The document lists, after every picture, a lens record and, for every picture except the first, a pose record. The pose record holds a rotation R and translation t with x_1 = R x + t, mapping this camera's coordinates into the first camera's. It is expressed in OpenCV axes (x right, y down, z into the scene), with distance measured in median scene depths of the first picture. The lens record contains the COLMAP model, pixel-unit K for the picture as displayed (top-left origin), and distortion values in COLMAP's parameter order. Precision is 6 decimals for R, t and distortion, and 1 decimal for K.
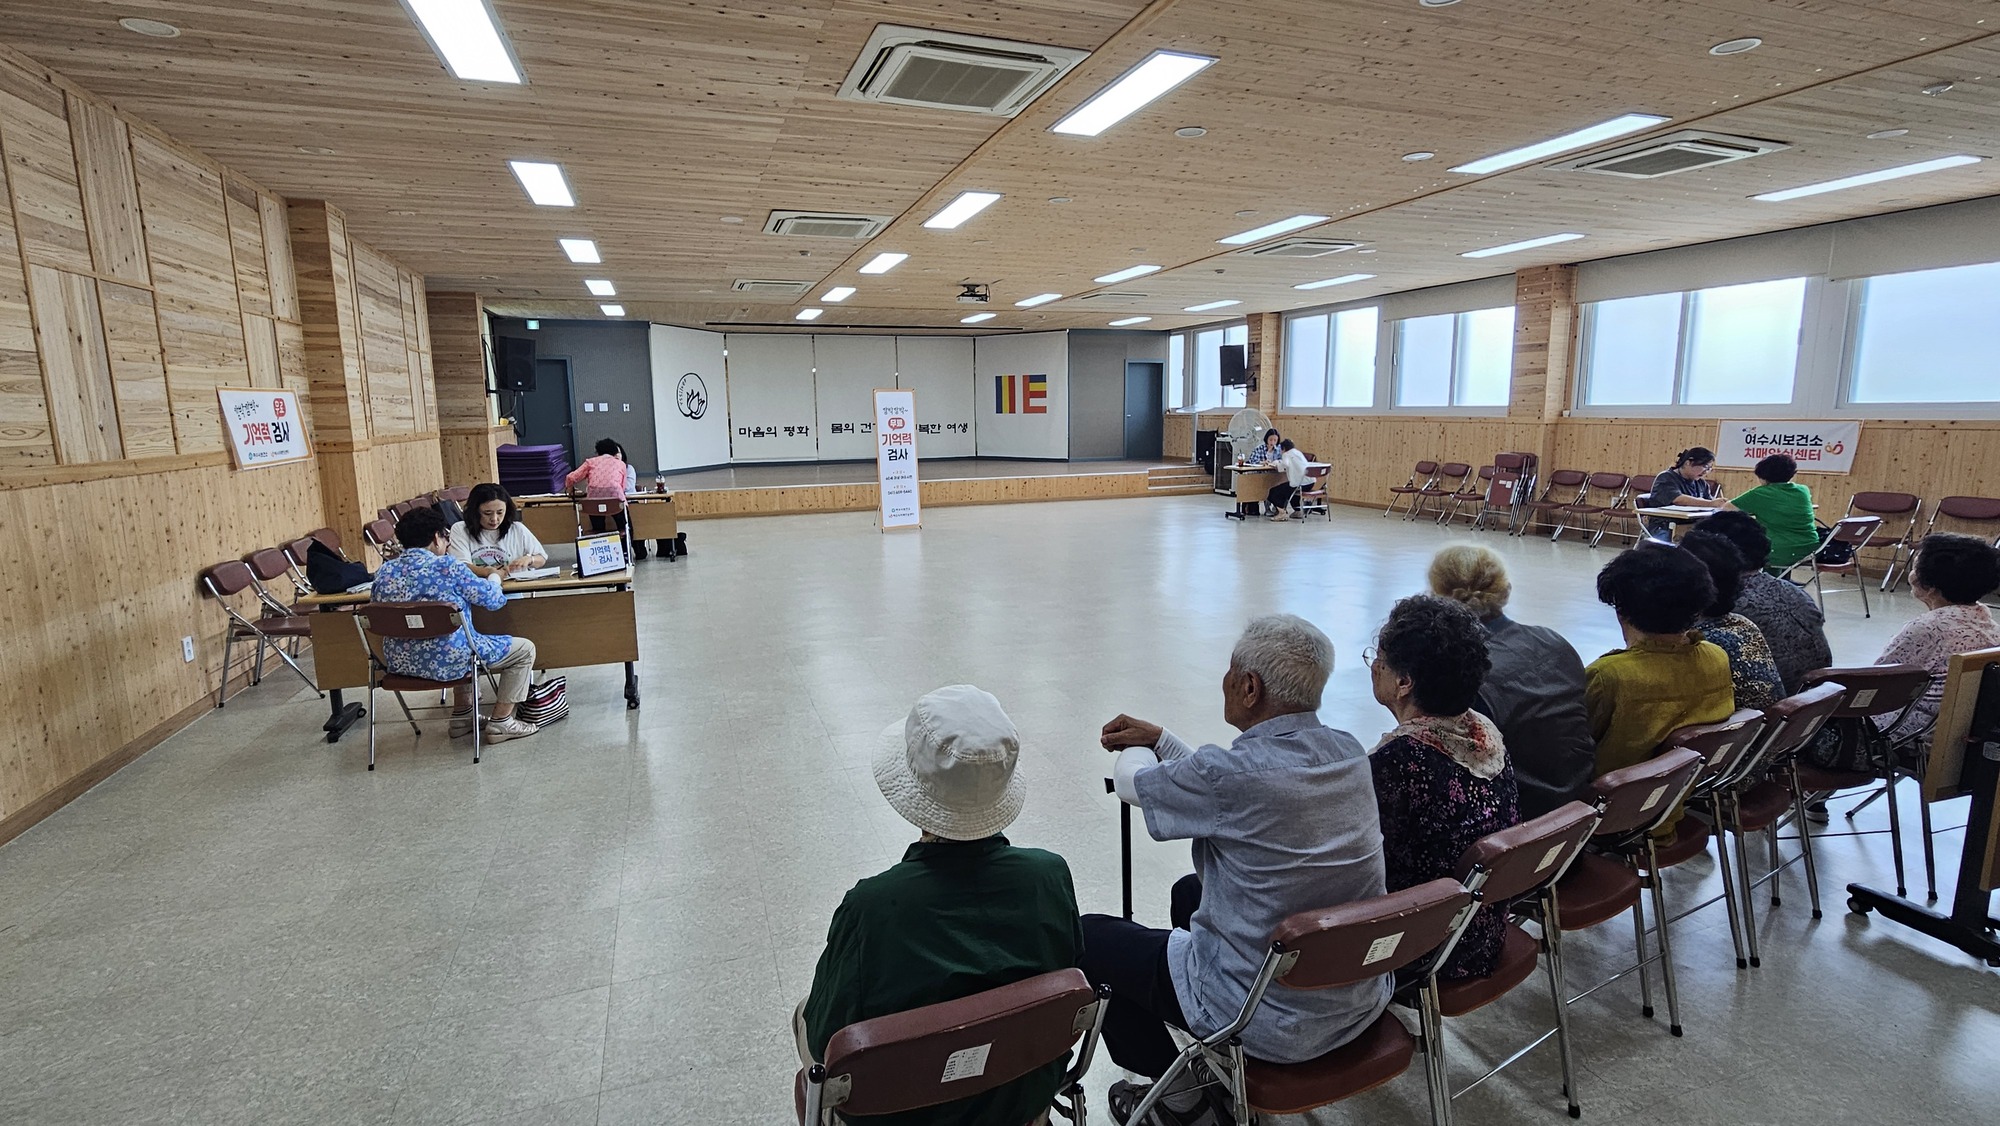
lens RADIAL K [[905.9, 0, 997.8], [0, 905.9, 557.2], [0, 0, 1]] dist [-0.000112, -0.000060]
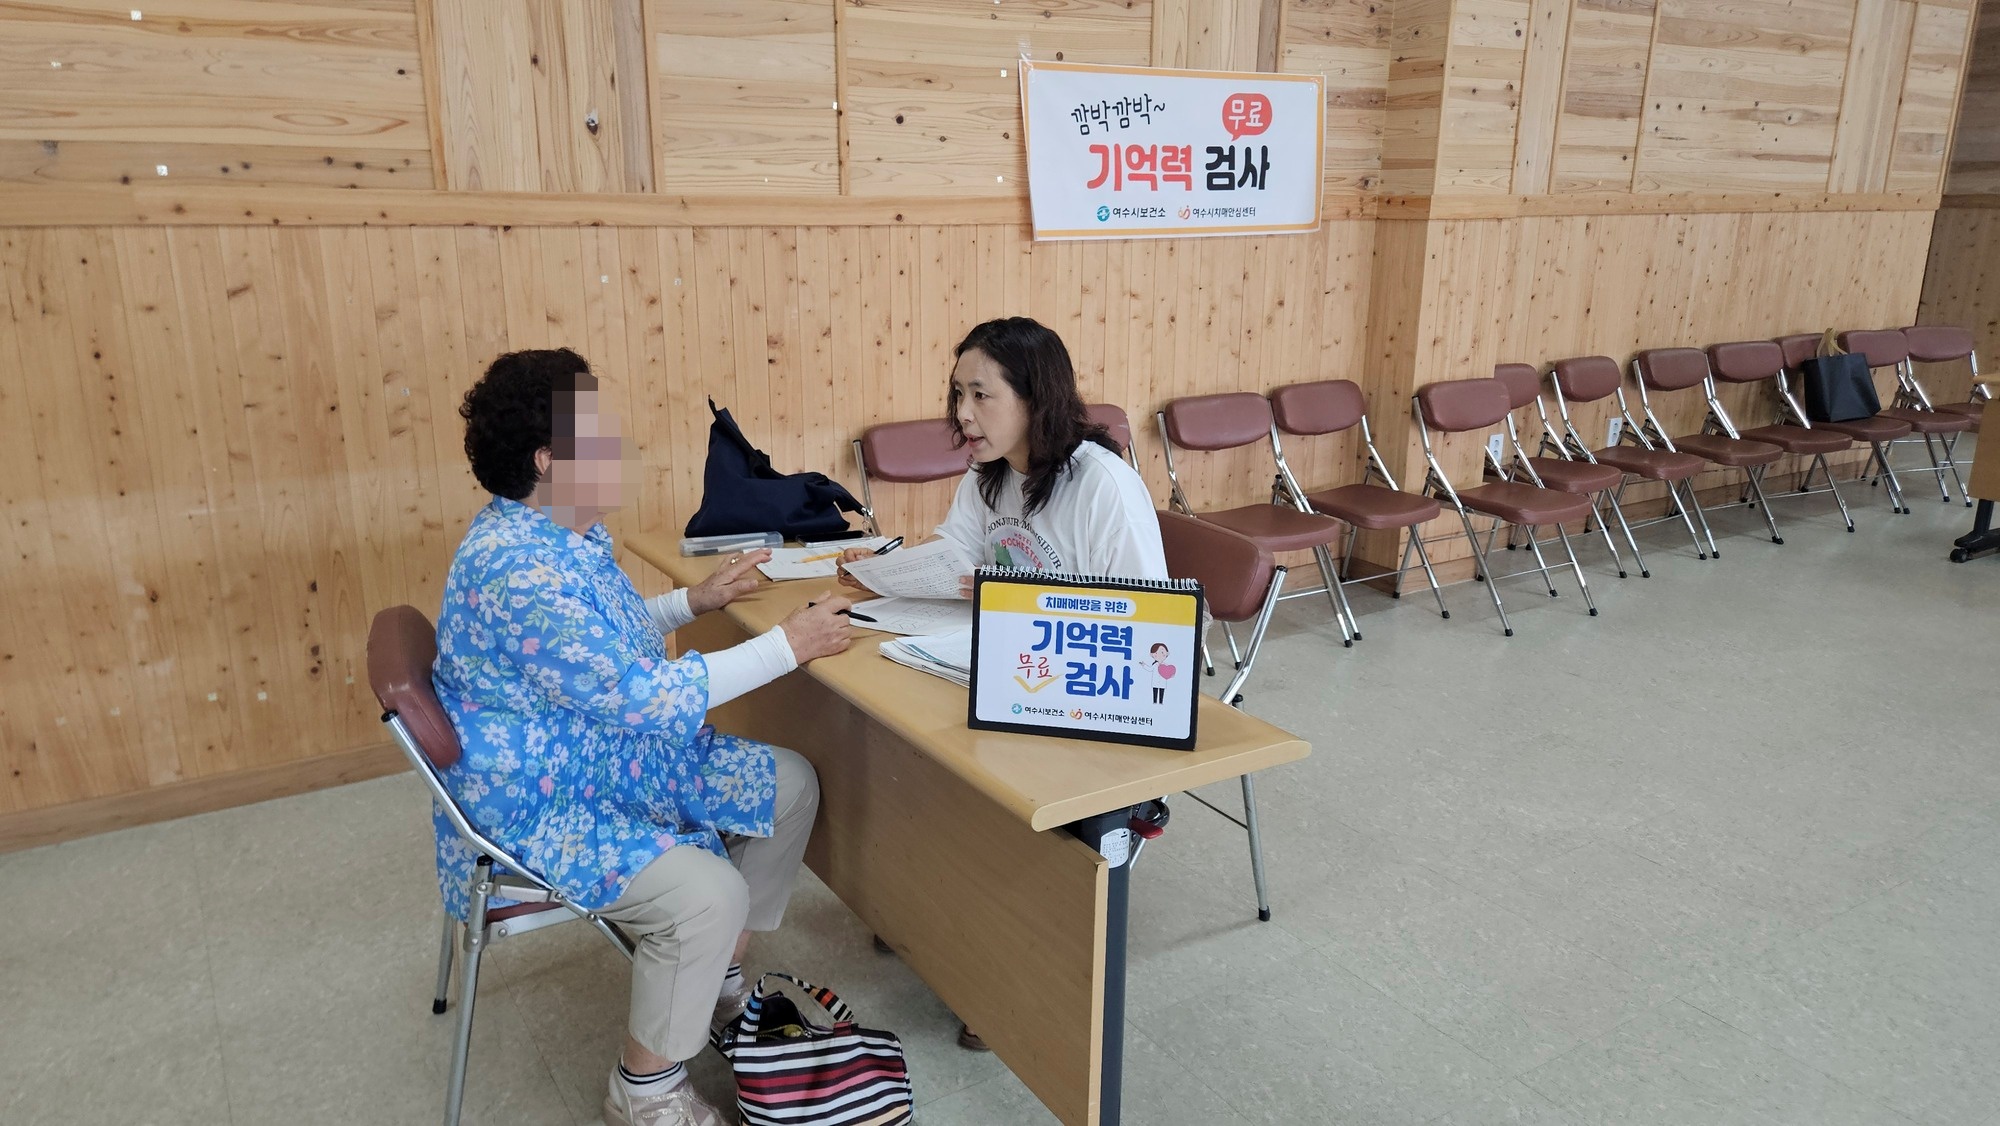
lens RADIAL K [[1362.9, 0, 1000.8], [0, 1362.9, 560.2], [0, 0, 1]] dist [0.035626, -0.001622]
pose [[0.225530, 0.269540, -0.936208, -0.101949], [-0.169785, 0.957134, 0.234664, -0.100814], [0.959327, 0.106031, 0.261626, 0.814458]]
